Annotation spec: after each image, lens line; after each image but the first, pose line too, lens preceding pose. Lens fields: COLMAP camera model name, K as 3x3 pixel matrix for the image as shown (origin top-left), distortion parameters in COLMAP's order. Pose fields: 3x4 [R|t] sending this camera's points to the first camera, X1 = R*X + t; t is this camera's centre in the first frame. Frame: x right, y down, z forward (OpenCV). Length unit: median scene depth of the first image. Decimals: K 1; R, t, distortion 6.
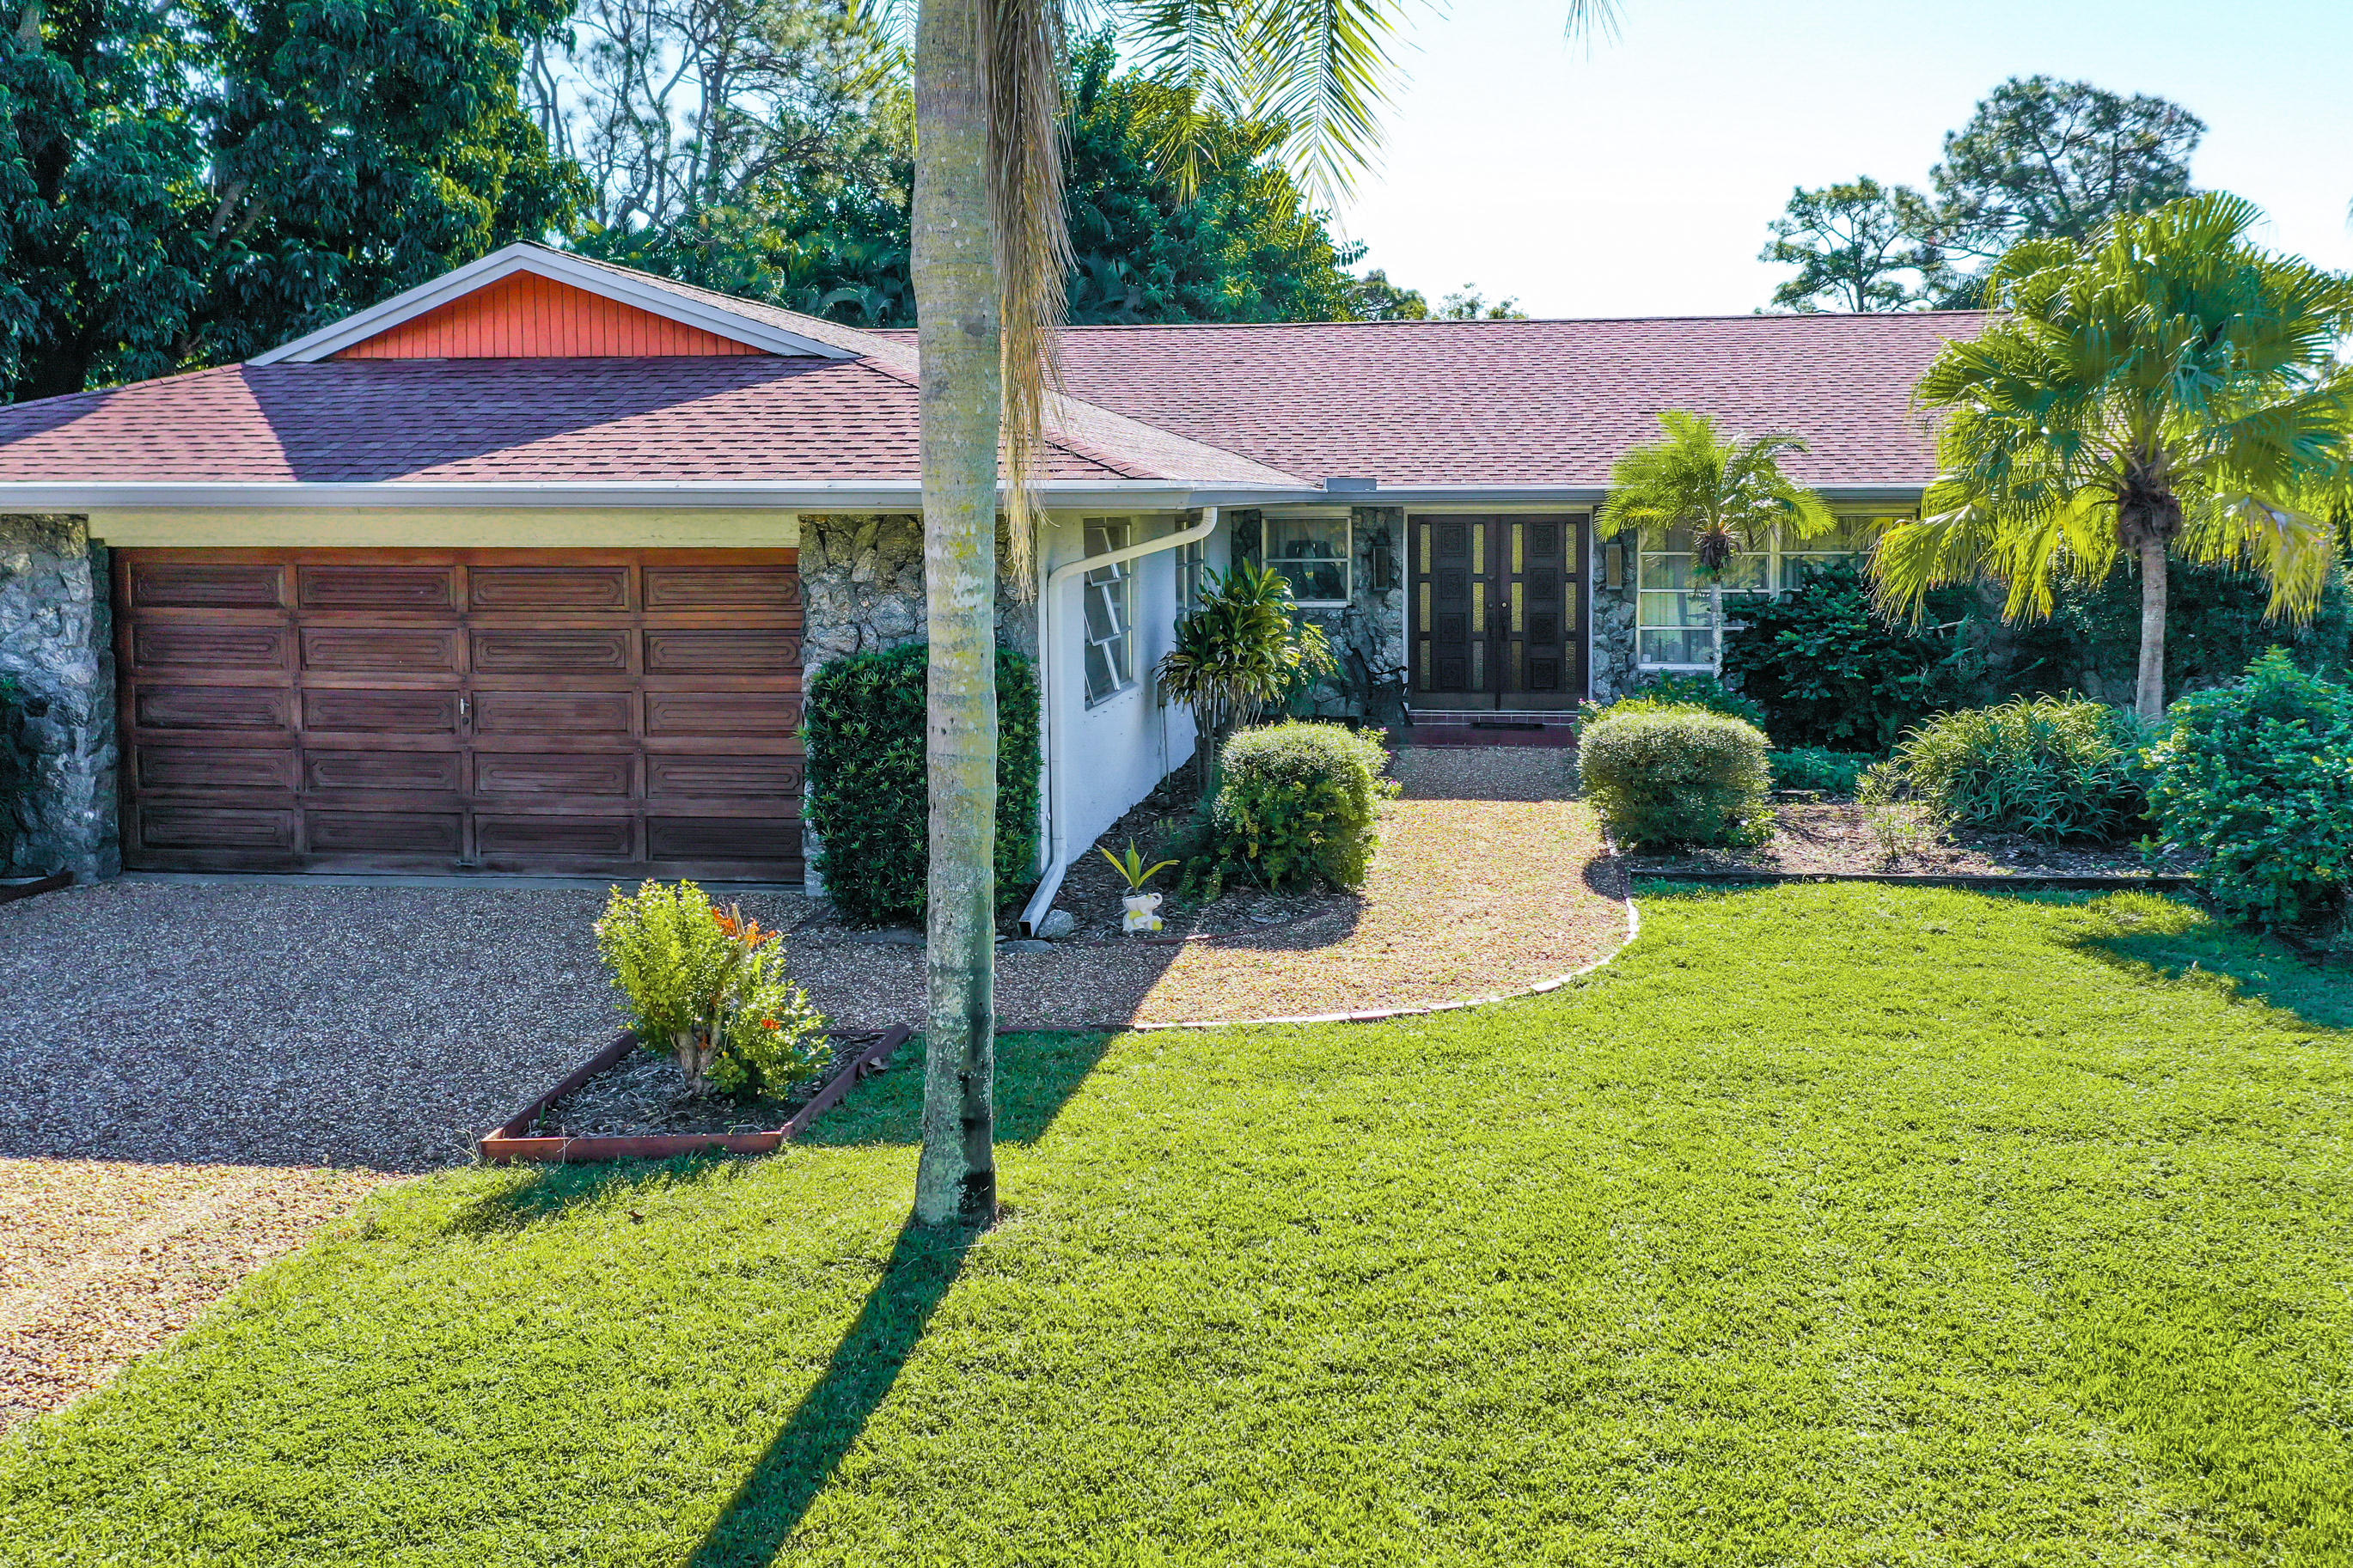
lens RADIAL K [[1908.9, 0, 1234.3], [0, 1908.9, 679.7], [0, 0, 1]] dist [0.017684, -0.021593]
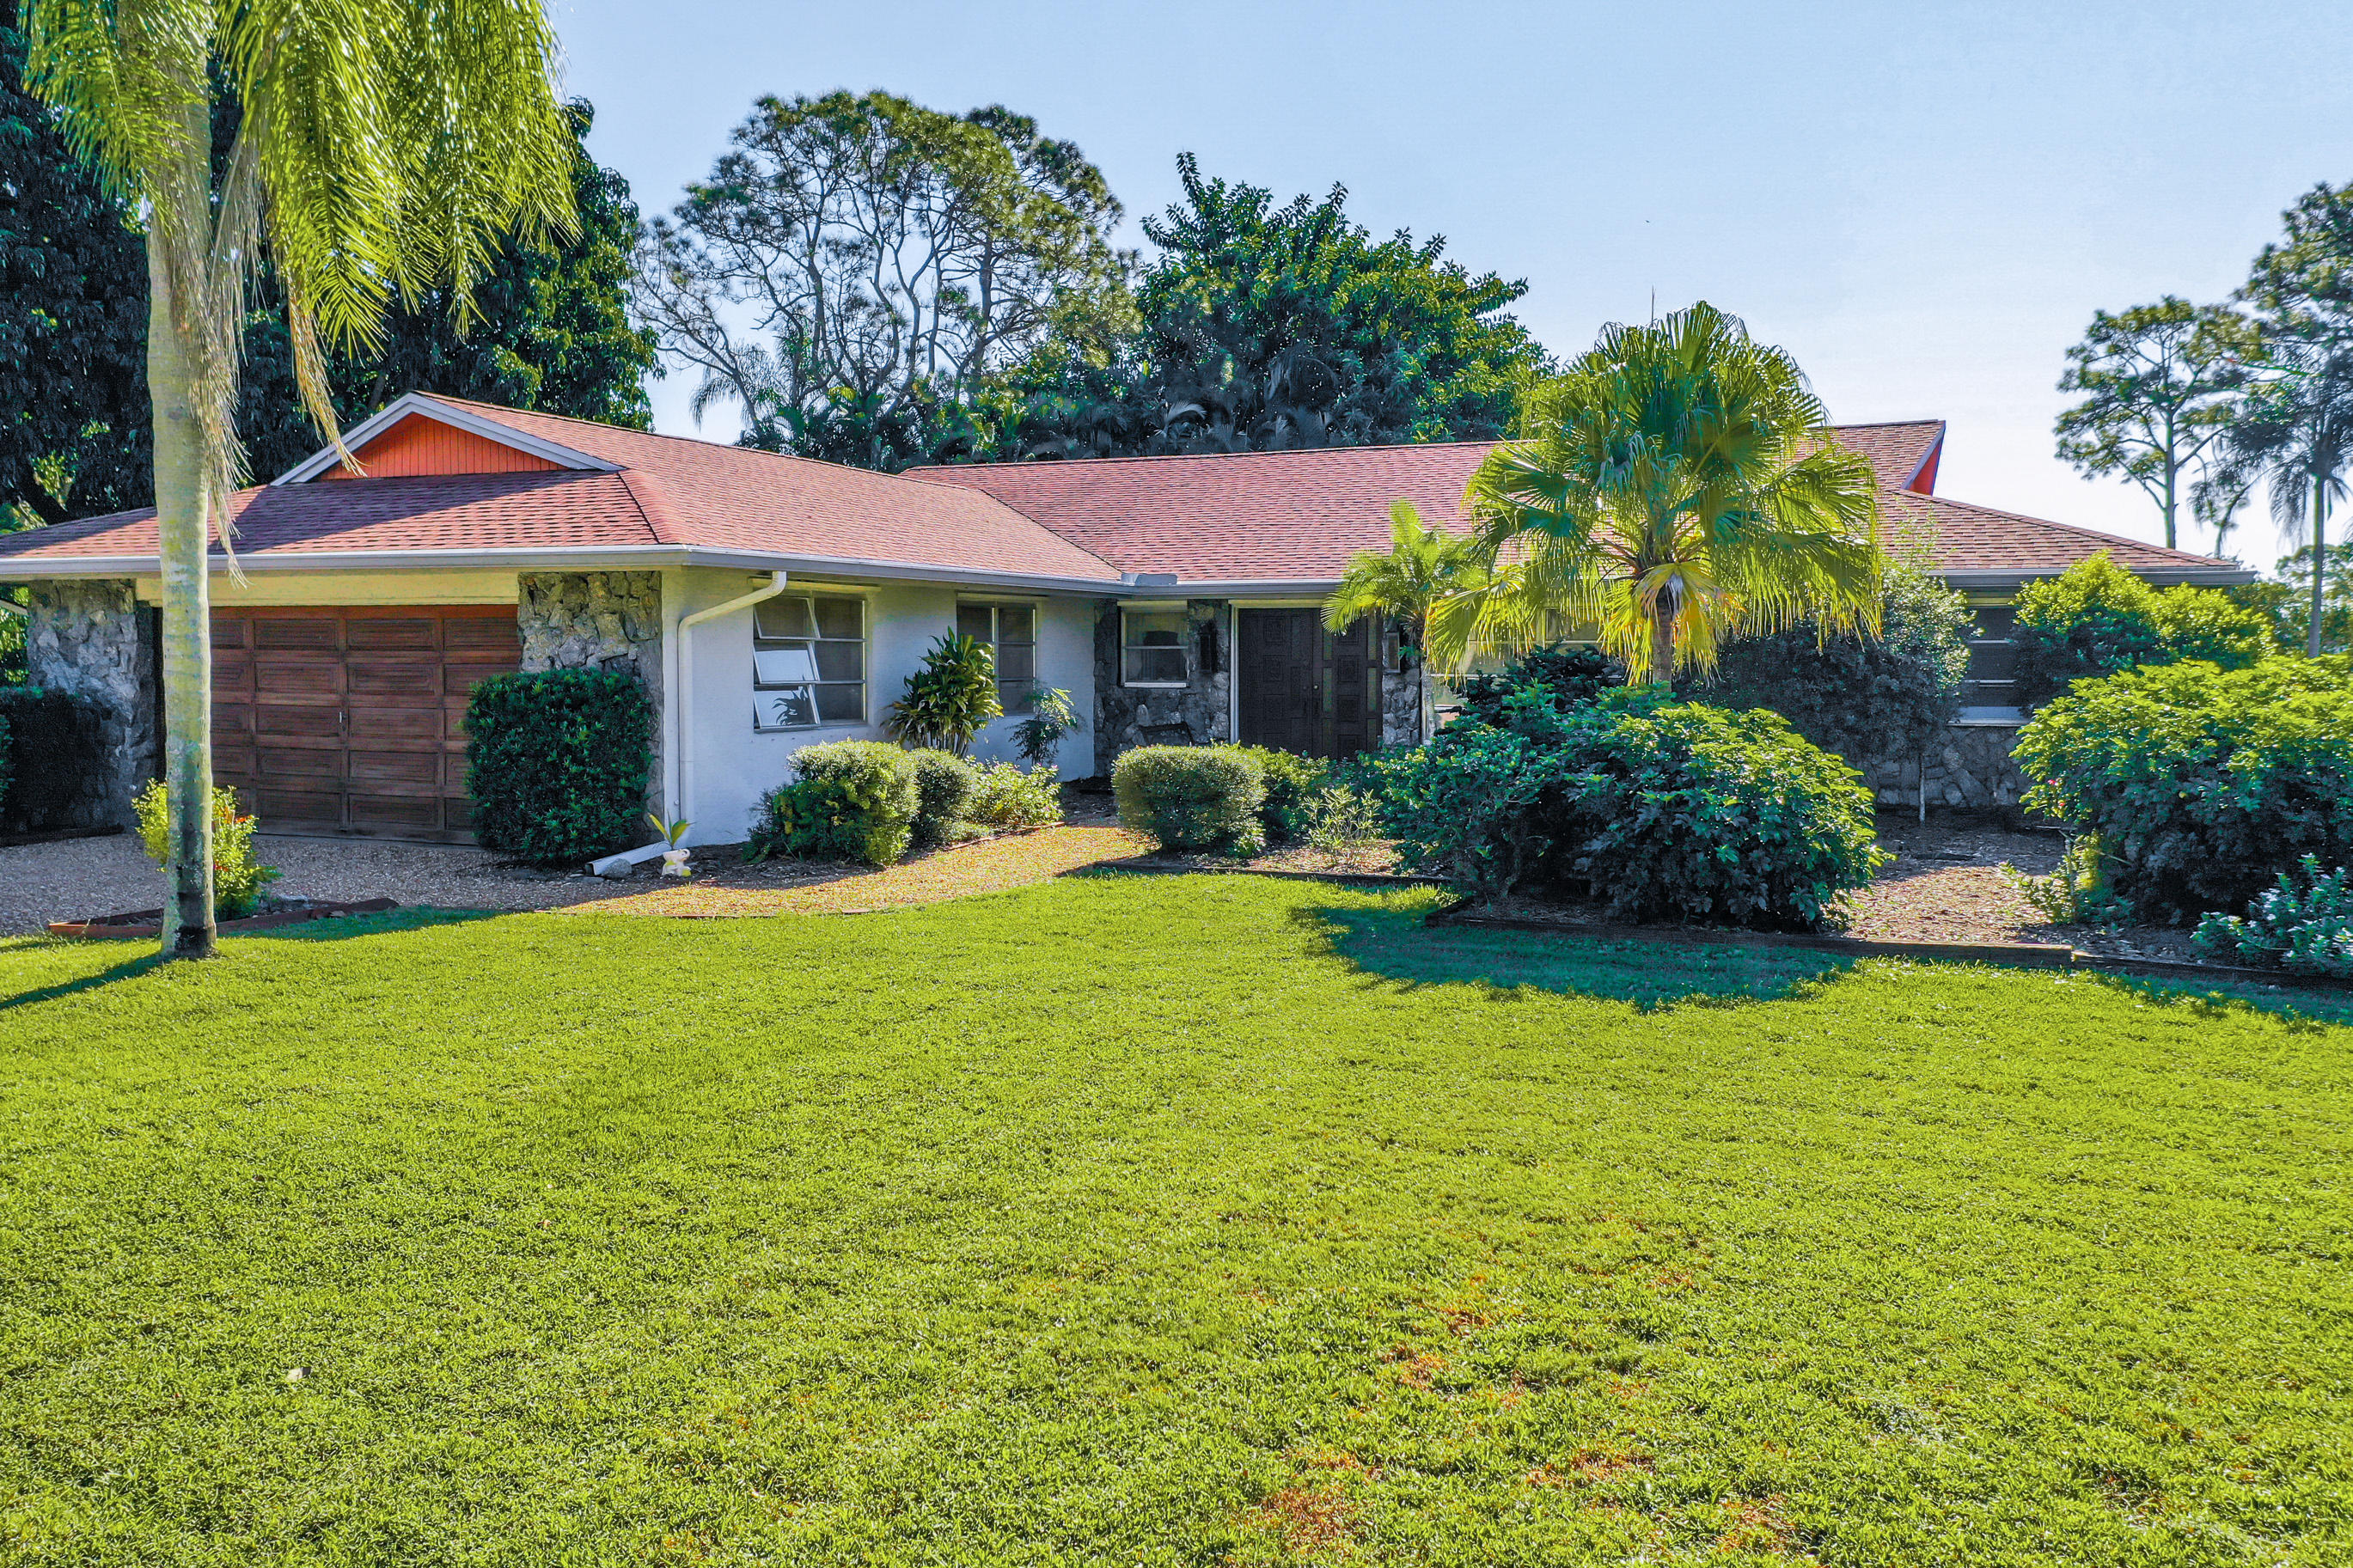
lens RADIAL K [[1908.9, 0, 1177.1], [0, 1908.9, 801.4], [0, 0, 1]] dist [0.017684, -0.021593]
pose [[0.954481, 0.029490, -0.296810, 0.634697], [-0.035756, 0.999237, -0.015703, 0.078727], [0.296120, 0.025601, 0.954808, -0.180951]]
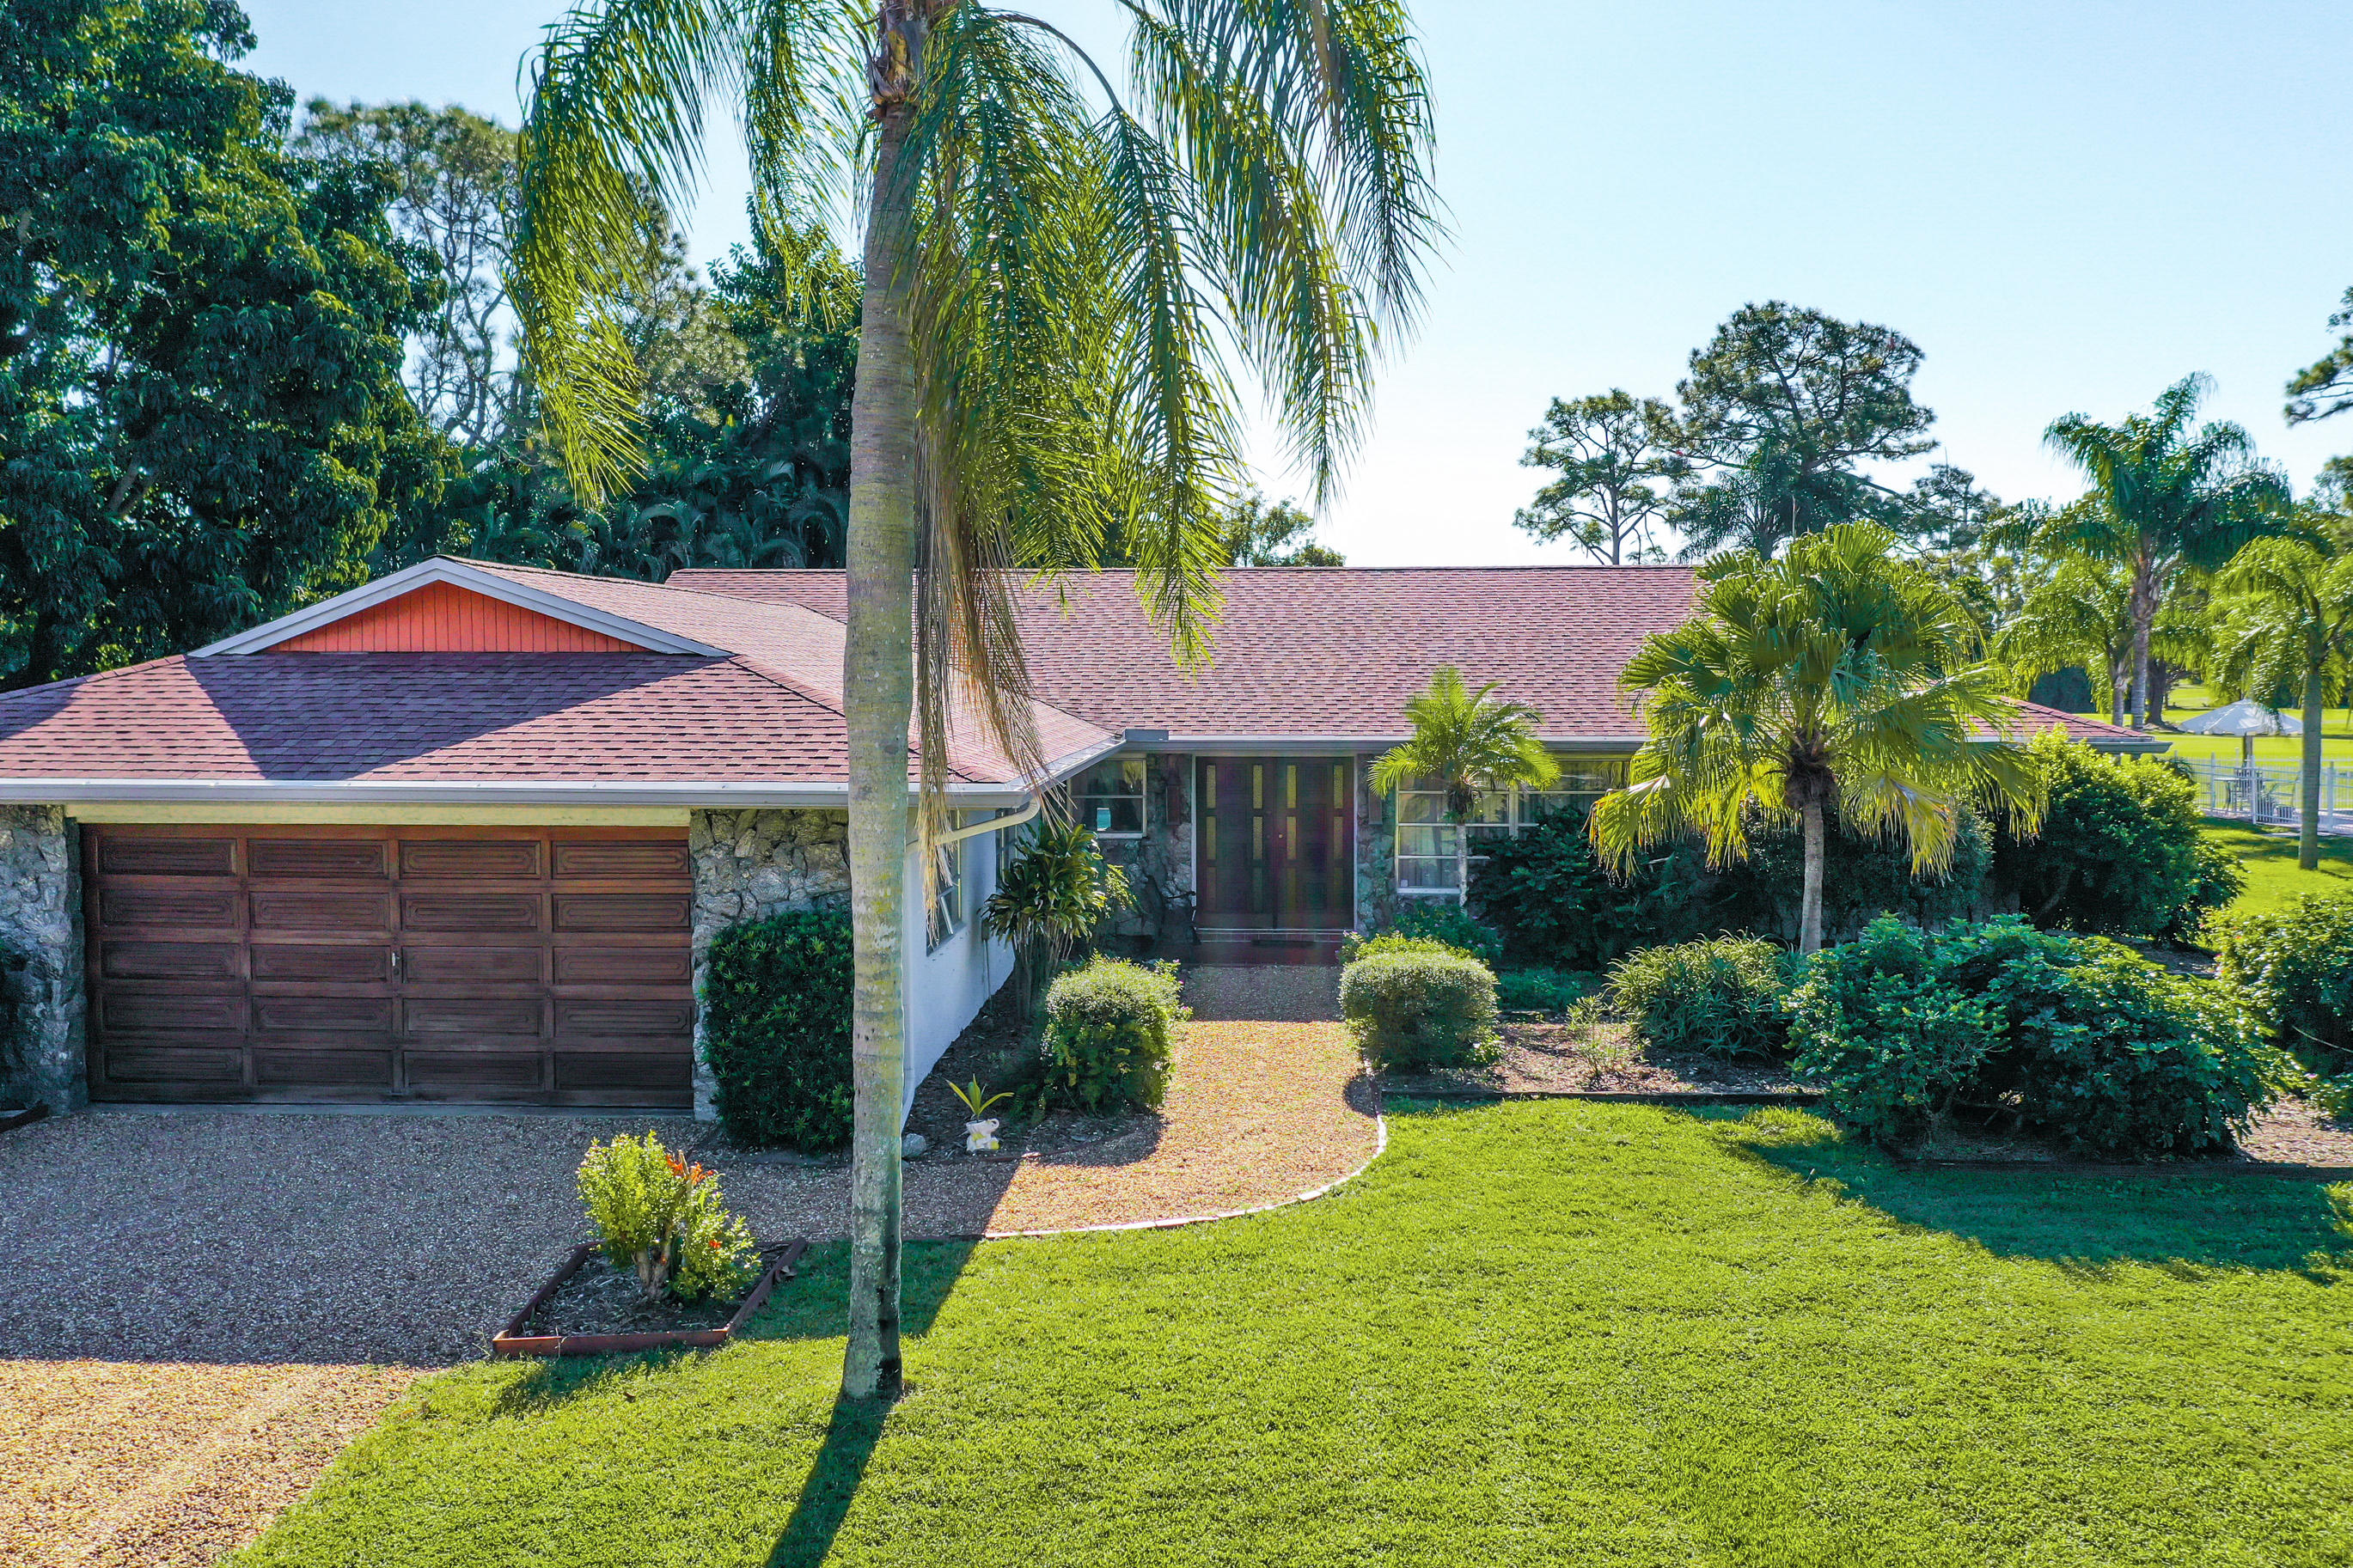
lens RADIAL K [[1908.9, 0, 1136.3], [0, 1908.9, 822.2], [0, 0, 1]] dist [0.017684, -0.021593]
pose [[0.998079, -0.002240, 0.061918, -0.023007], [0.002675, 0.999972, -0.006950, -0.062525], [-0.061901, 0.007102, 0.998057, -0.202711]]
